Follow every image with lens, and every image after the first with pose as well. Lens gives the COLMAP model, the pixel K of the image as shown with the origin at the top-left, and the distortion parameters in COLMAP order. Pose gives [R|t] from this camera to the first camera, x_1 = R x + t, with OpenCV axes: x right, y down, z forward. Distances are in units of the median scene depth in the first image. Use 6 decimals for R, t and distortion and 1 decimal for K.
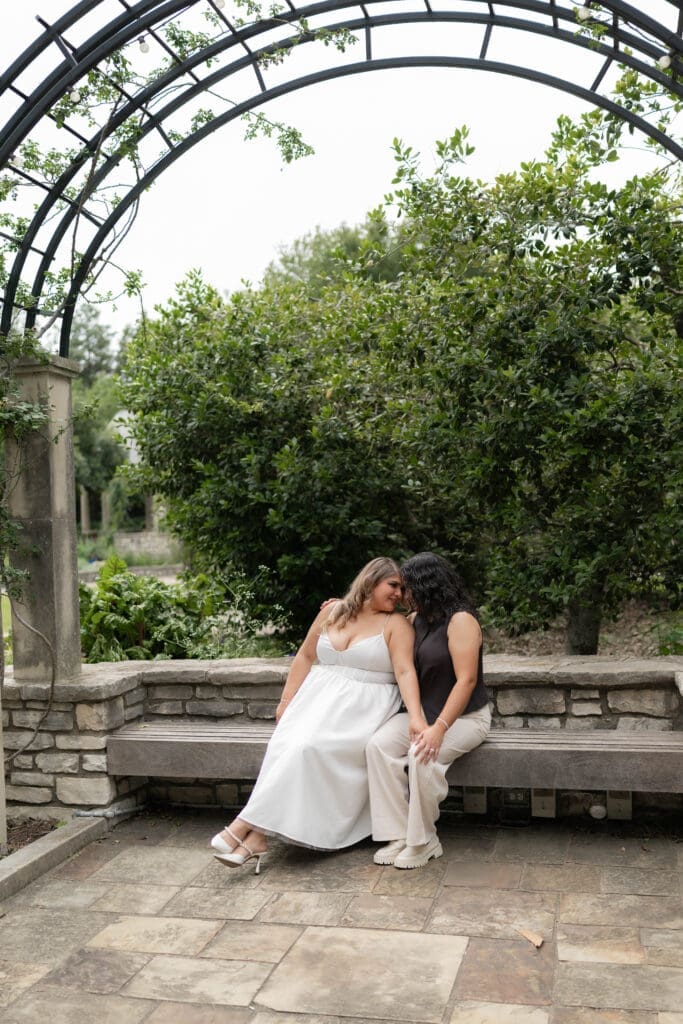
lens RADIAL K [[1033.5, 0, 341.5], [0, 1033.5, 512.0], [0, 0, 1]] dist [0.021089, -0.019269]
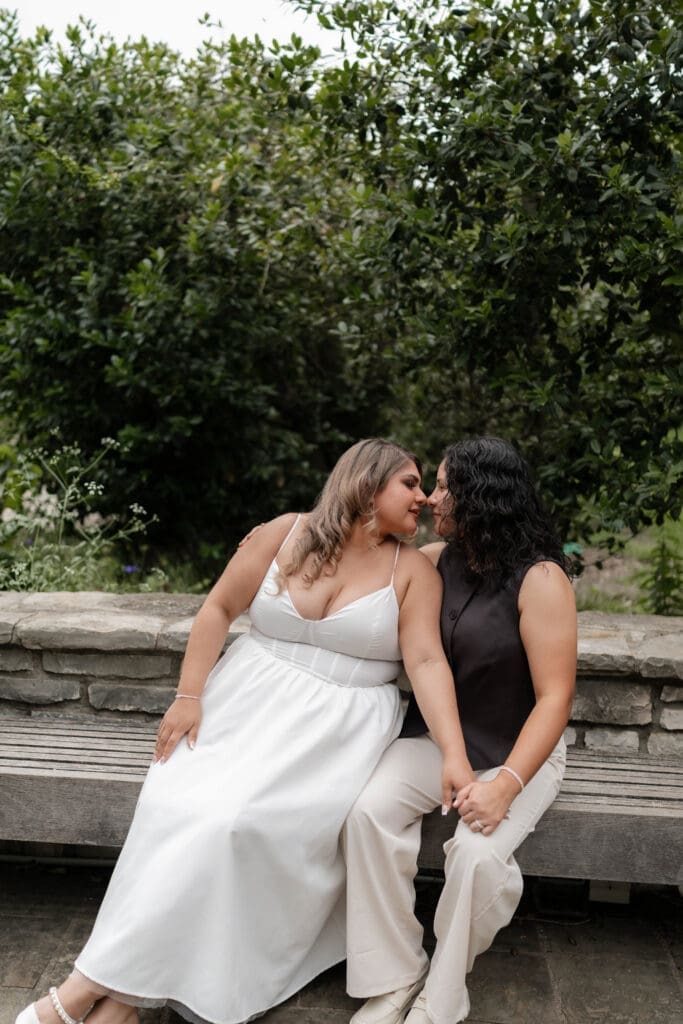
lens RADIAL K [[1033.5, 0, 341.5], [0, 1033.5, 512.0], [0, 0, 1]] dist [0.021089, -0.019269]
pose [[0.980543, 0.050849, 0.189602, -0.047201], [-0.071961, 0.991740, 0.106176, 0.016132], [-0.182637, -0.117754, 0.976103, 0.305973]]
